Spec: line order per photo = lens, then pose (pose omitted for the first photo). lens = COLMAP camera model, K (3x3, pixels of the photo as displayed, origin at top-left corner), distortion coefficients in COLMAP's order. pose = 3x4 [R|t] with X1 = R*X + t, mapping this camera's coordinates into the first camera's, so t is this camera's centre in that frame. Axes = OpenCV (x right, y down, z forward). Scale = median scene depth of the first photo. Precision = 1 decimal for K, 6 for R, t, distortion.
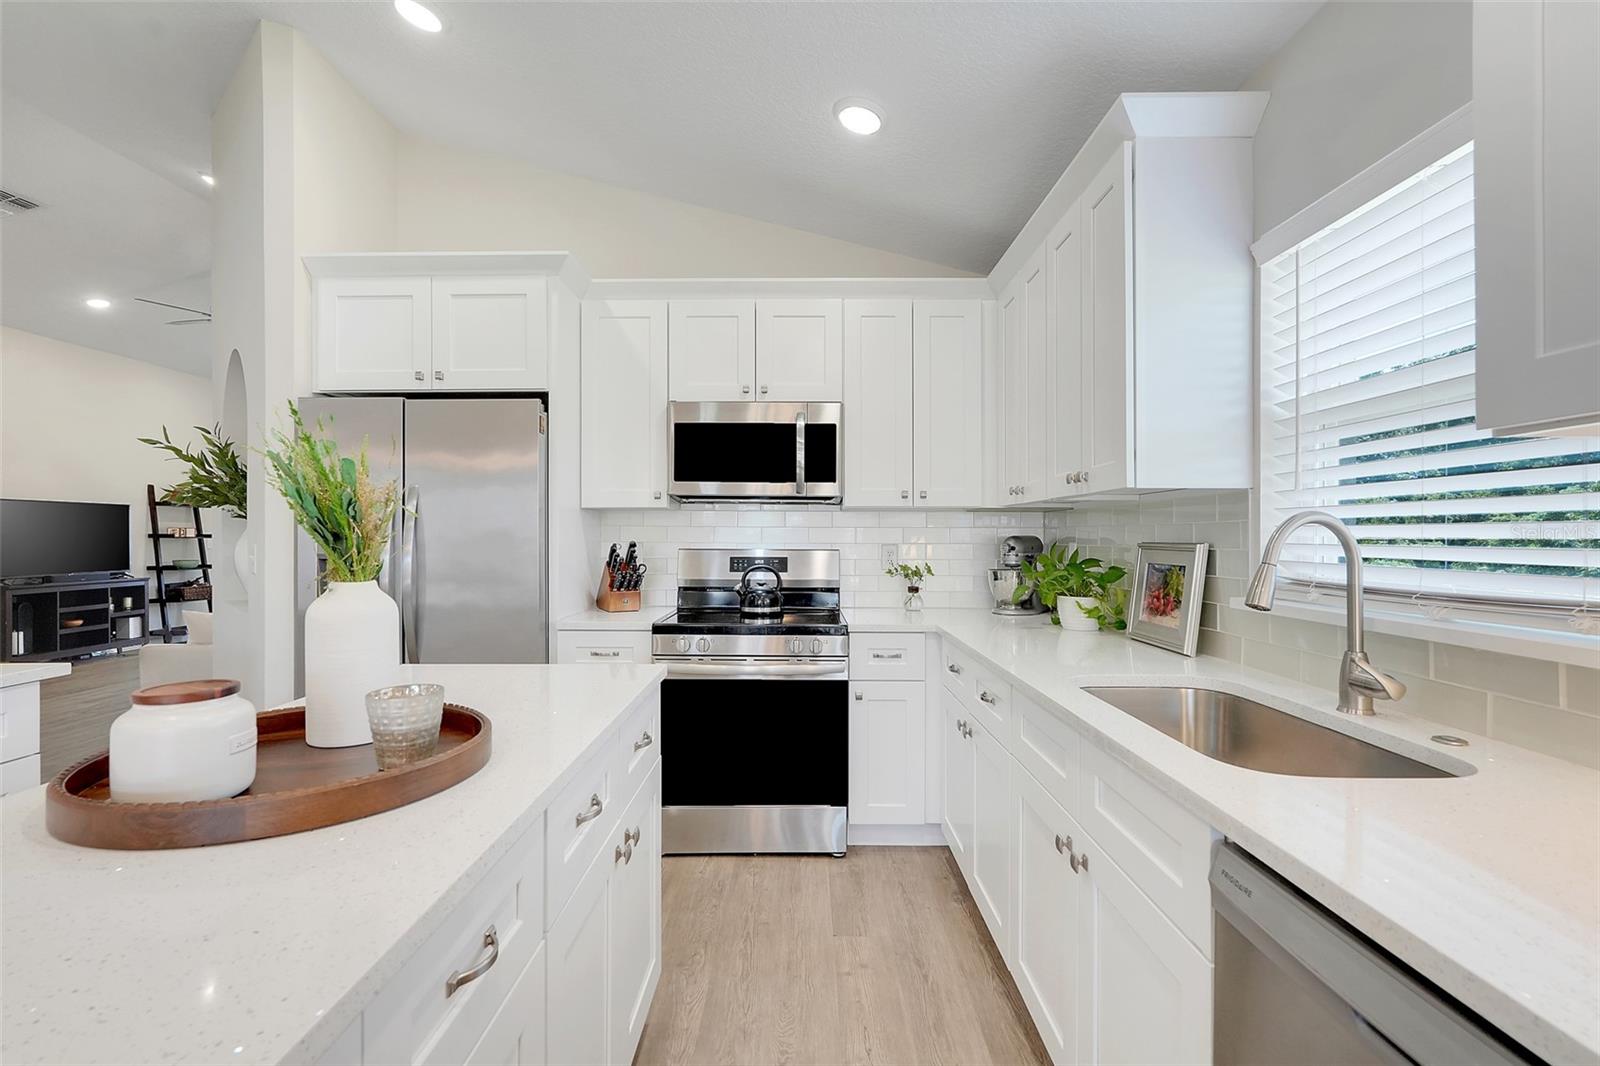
lens RADIAL K [[713.3, 0, 801.6], [0, 713.3, 530.0], [0, 0, 1]] dist [-0.012824, 0.006417]
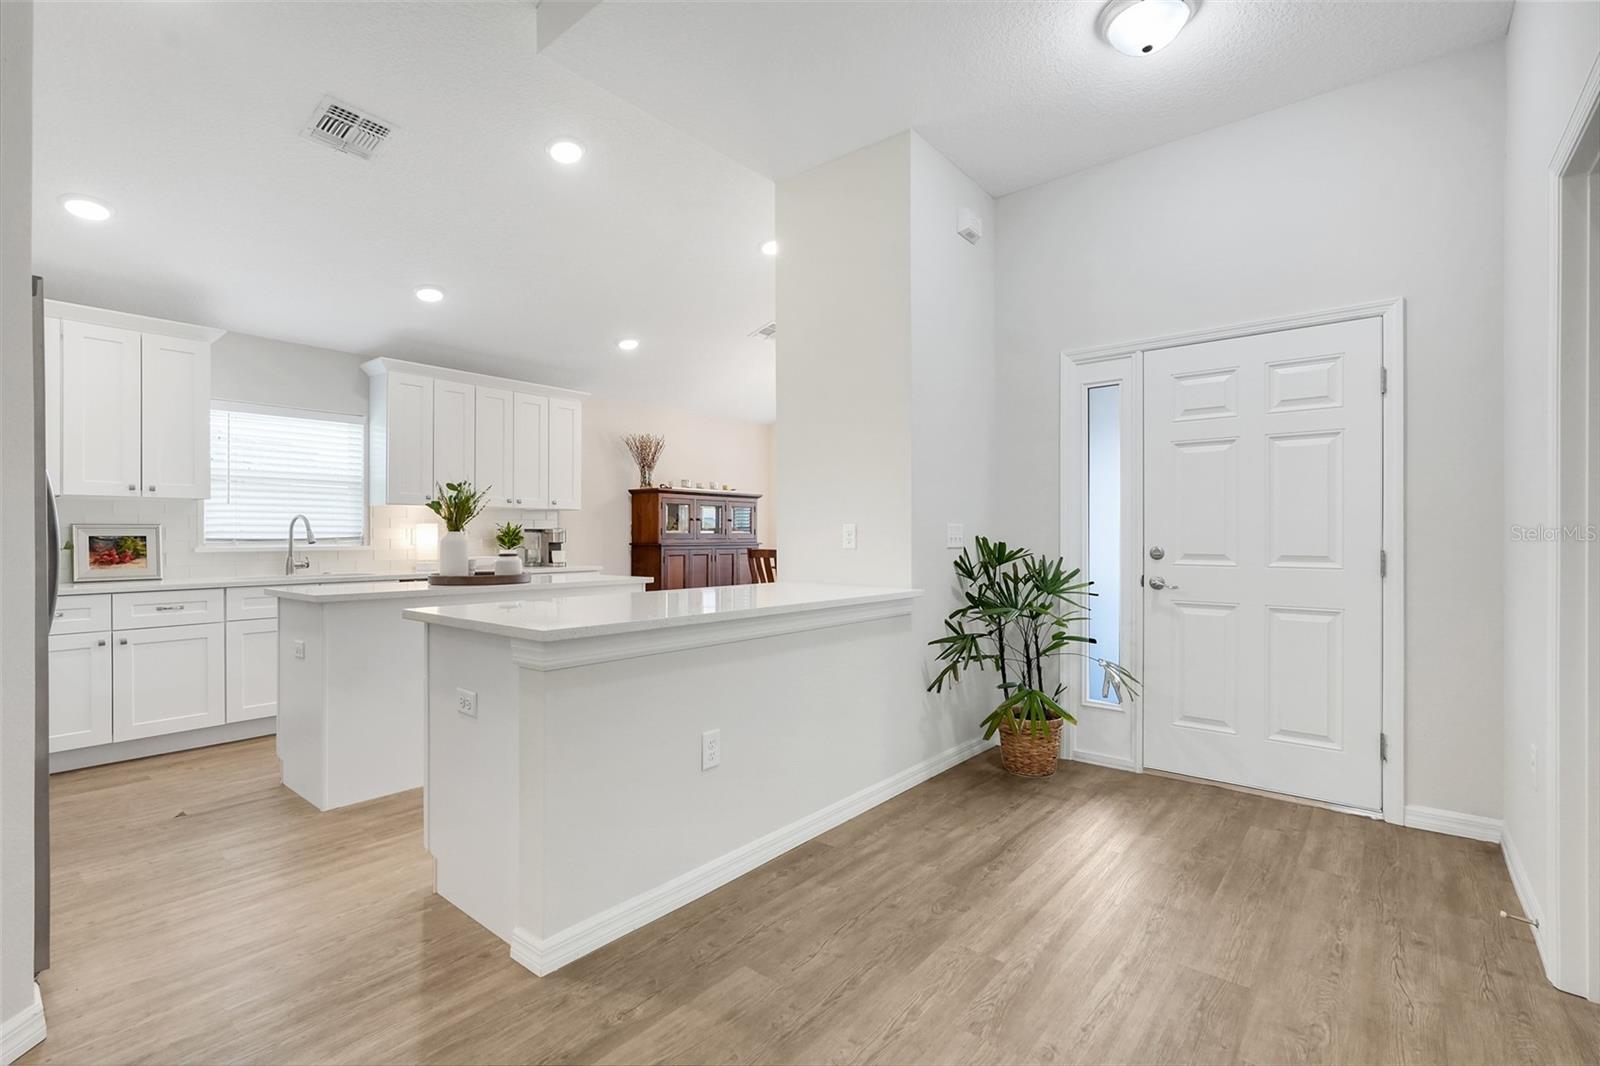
lens RADIAL K [[713.3, 0, 795.6], [0, 713.3, 534.7], [0, 0, 1]] dist [-0.012824, 0.006417]
pose [[-0.775033, 0.003466, 0.631911, -1.418621], [-0.003393, 0.999948, -0.009645, 0.040157], [-0.631912, -0.009620, -0.774981, 0.934445]]
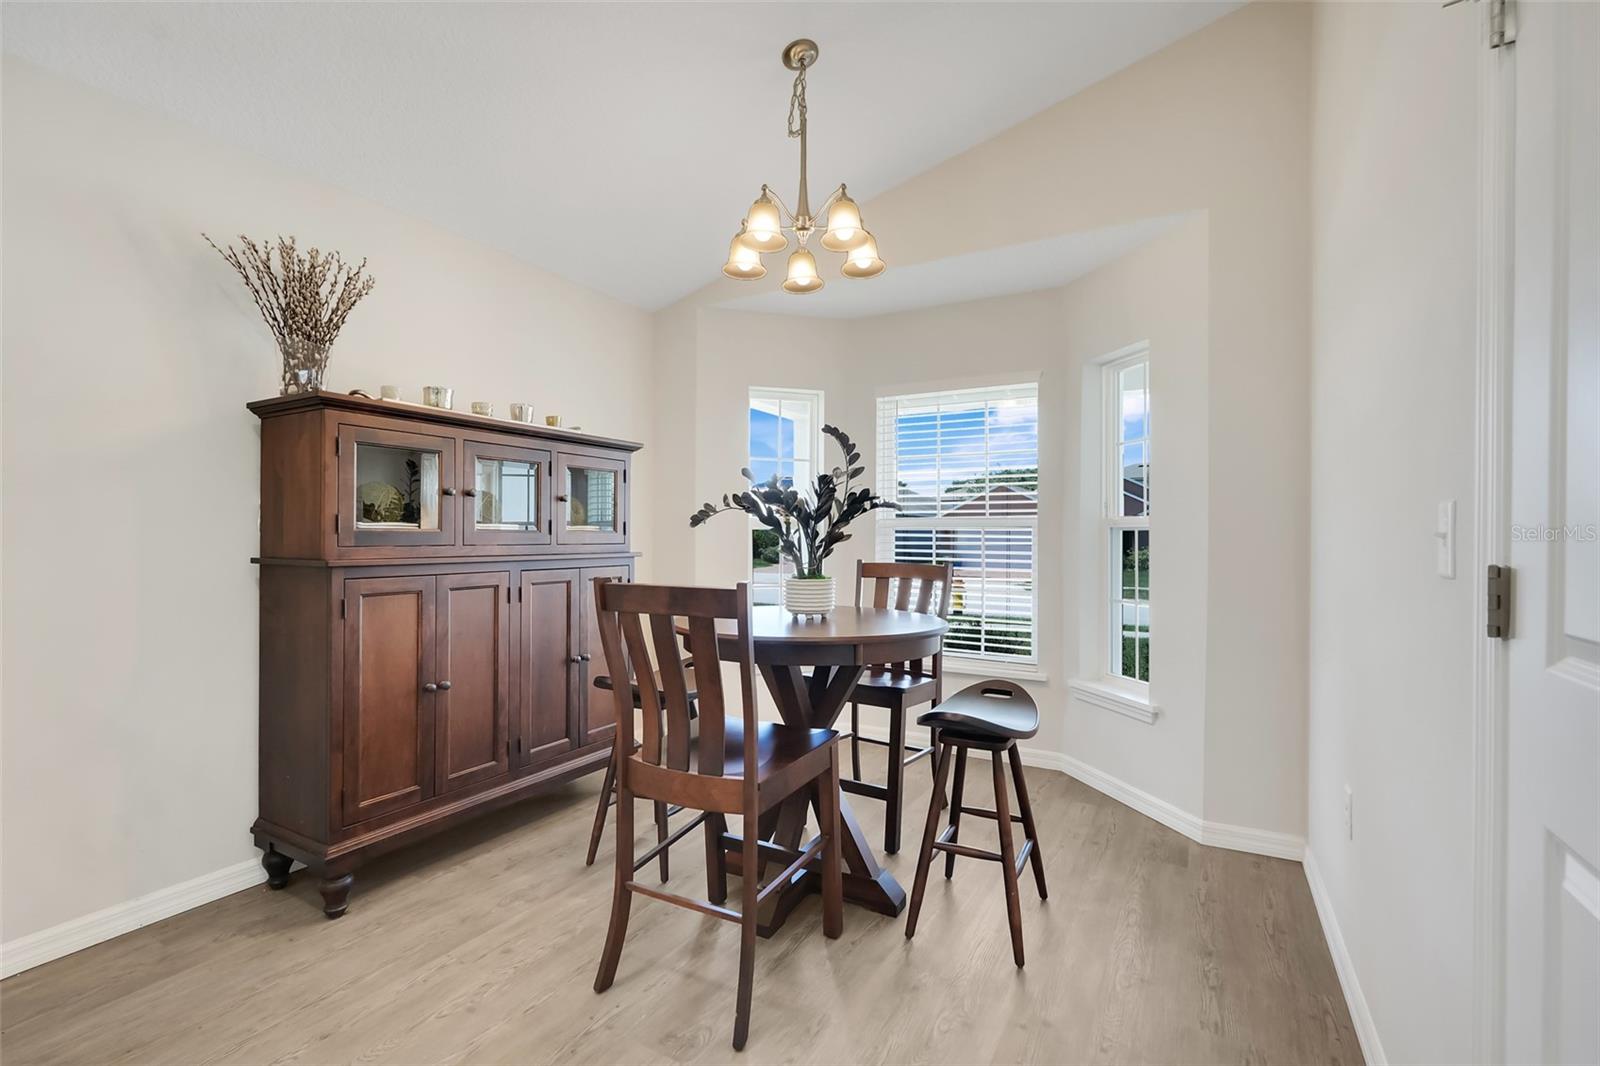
lens RADIAL K [[713.3, 0, 800.8], [0, 713.3, 537.3], [0, 0, 1]] dist [-0.012824, 0.006417]
pose [[-0.872091, -0.001849, 0.489339, -0.516494], [-0.005058, 0.999974, -0.005235, 0.026389], [-0.489317, -0.007040, -0.872078, -0.068247]]
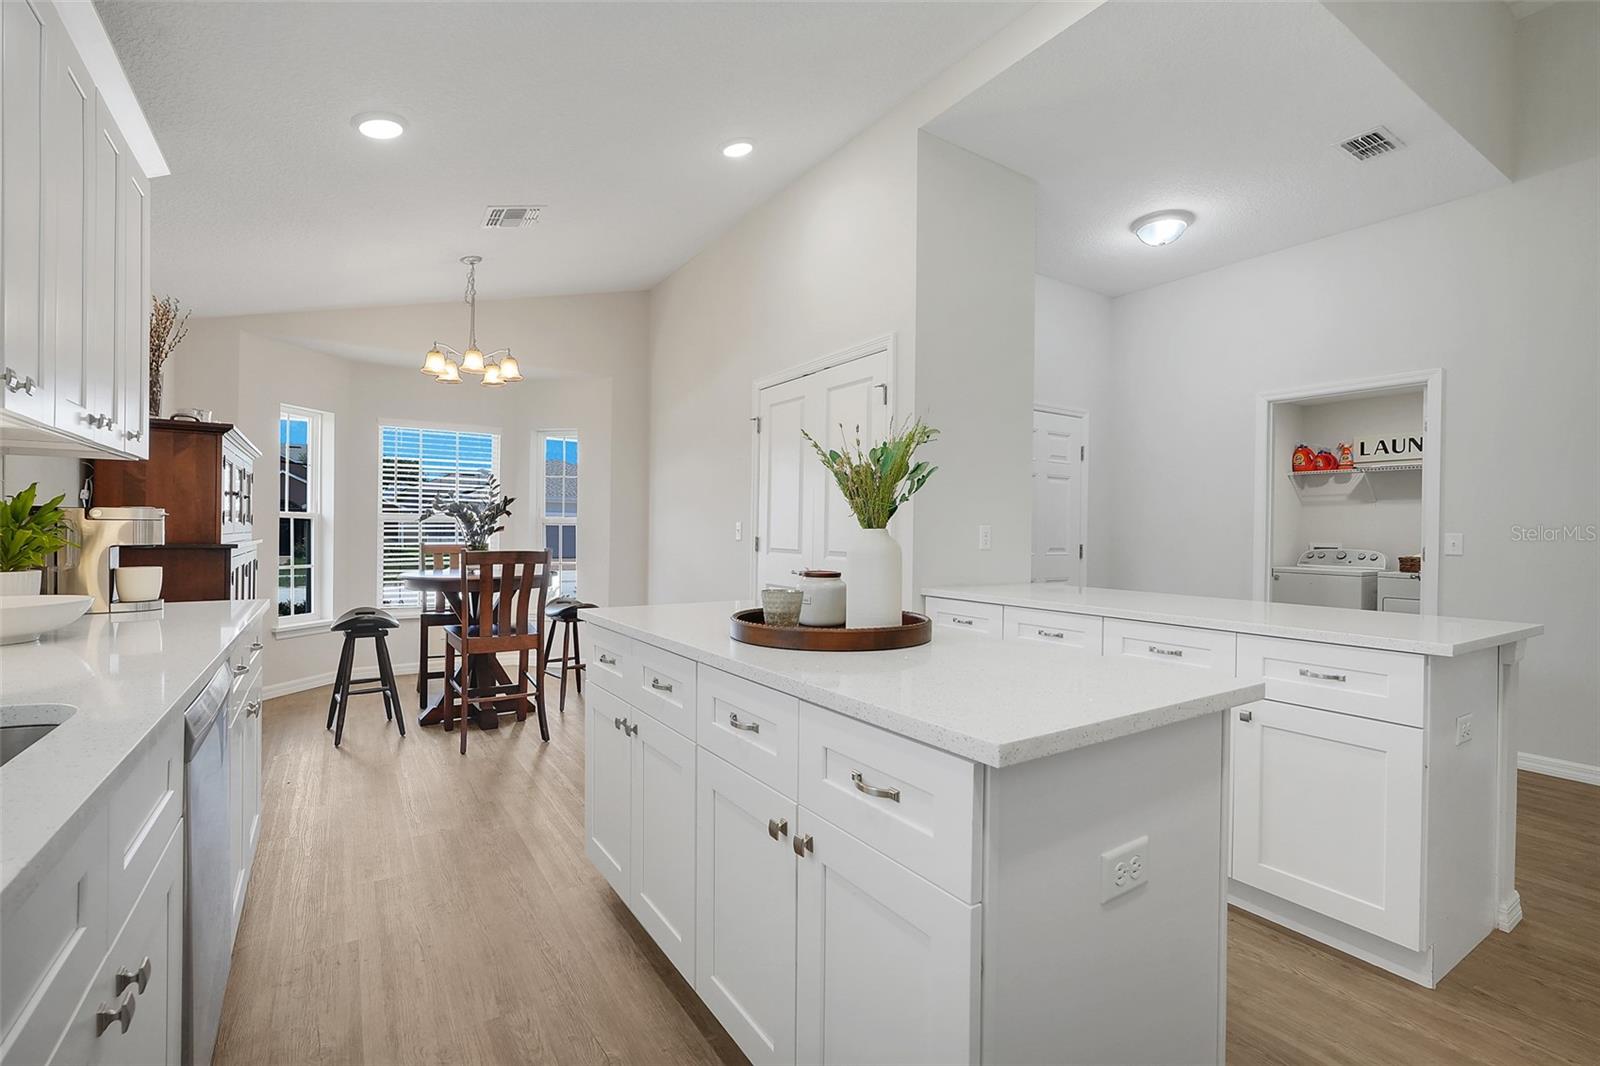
lens RADIAL K [[713.3, 0, 801.9], [0, 713.3, 538.4], [0, 0, 1]] dist [-0.012824, 0.006417]
pose [[-0.837919, -0.001707, -0.545793, 0.097198], [-0.006197, 0.999960, 0.006386, 0.028994], [0.545760, 0.008733, -0.837896, 0.810490]]
